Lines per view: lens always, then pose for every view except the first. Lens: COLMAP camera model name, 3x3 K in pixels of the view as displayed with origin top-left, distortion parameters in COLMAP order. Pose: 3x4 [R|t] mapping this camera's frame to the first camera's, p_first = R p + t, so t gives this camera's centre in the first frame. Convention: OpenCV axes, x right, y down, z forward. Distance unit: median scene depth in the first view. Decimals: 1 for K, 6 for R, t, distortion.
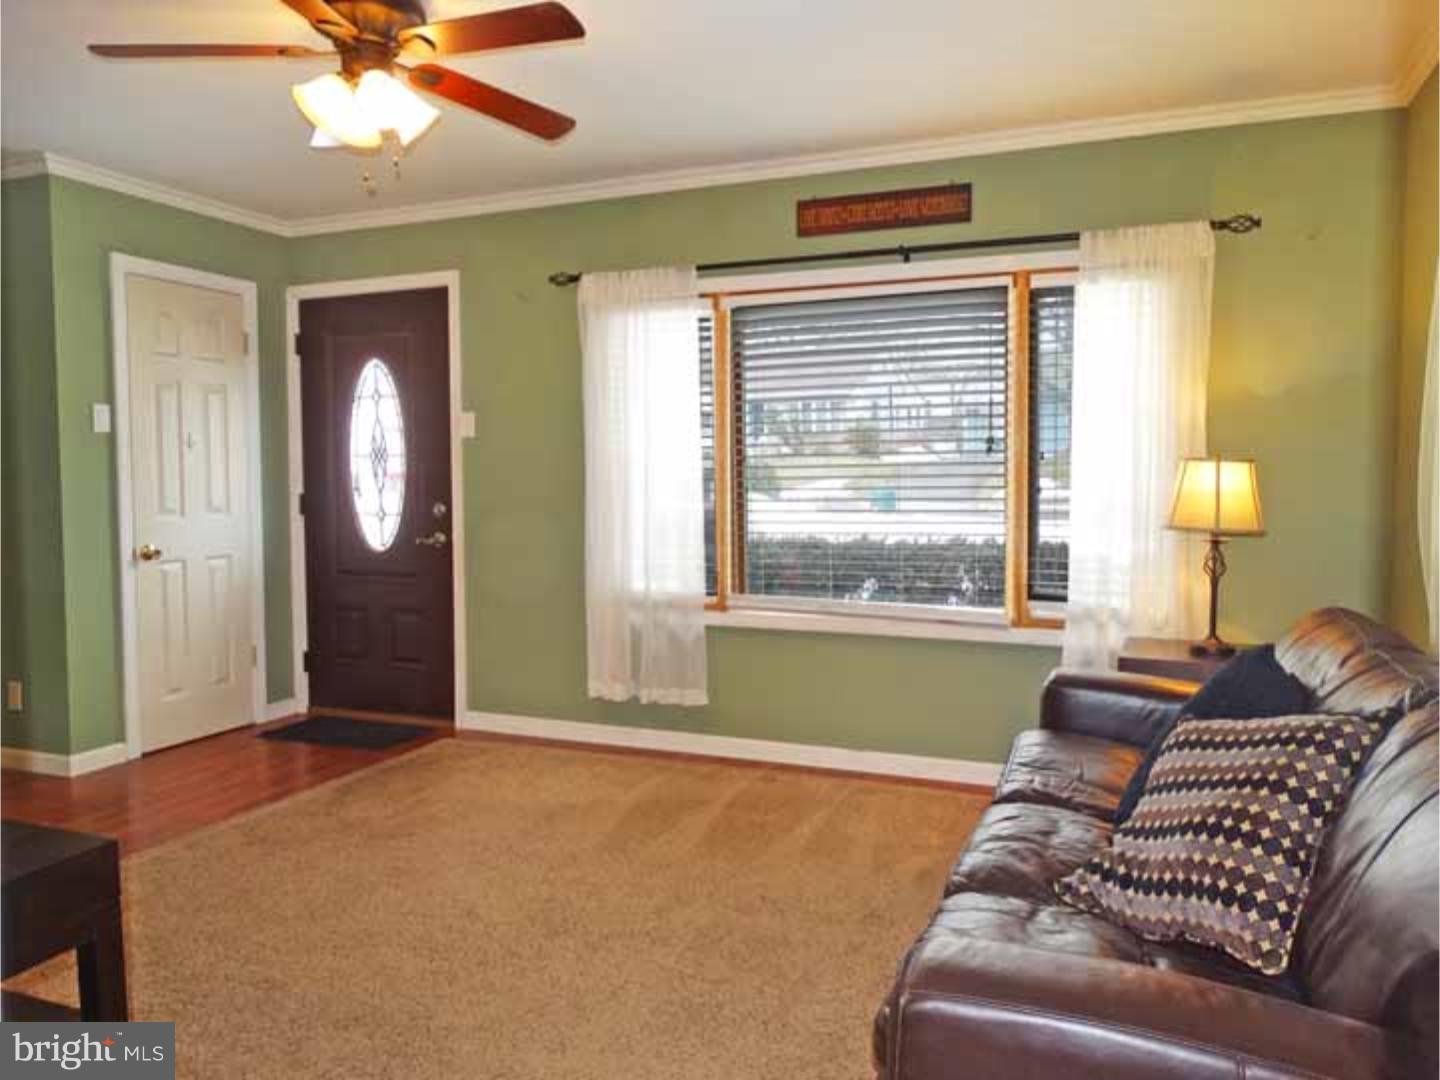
lens RADIAL K [[969.2, 0, 722.9], [0, 969.2, 572.8], [0, 0, 1]] dist [-0.042005, 0.000316]
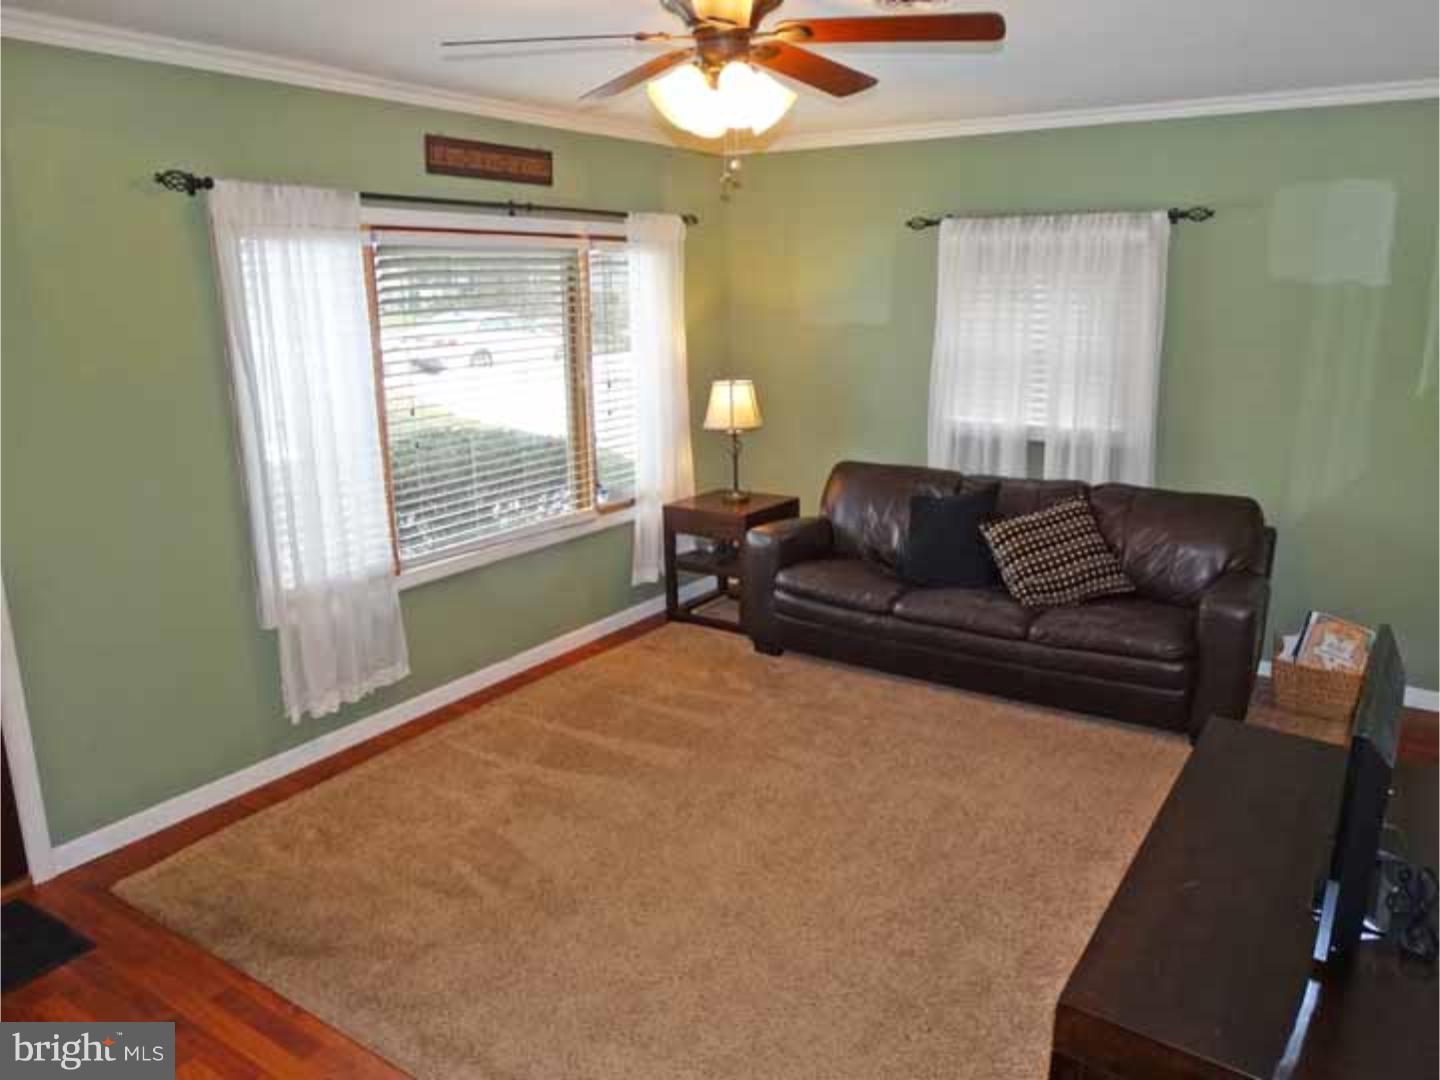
lens RADIAL K [[1039.7, 0, 722.3], [0, 1039.7, 536.4], [0, 0, 1]] dist [0.003739, 0.005007]
pose [[0.223816, -0.229376, 0.947256, -0.967633], [0.105445, 0.971906, 0.210430, -0.192393], [-0.968911, 0.052785, 0.241715, 0.507029]]
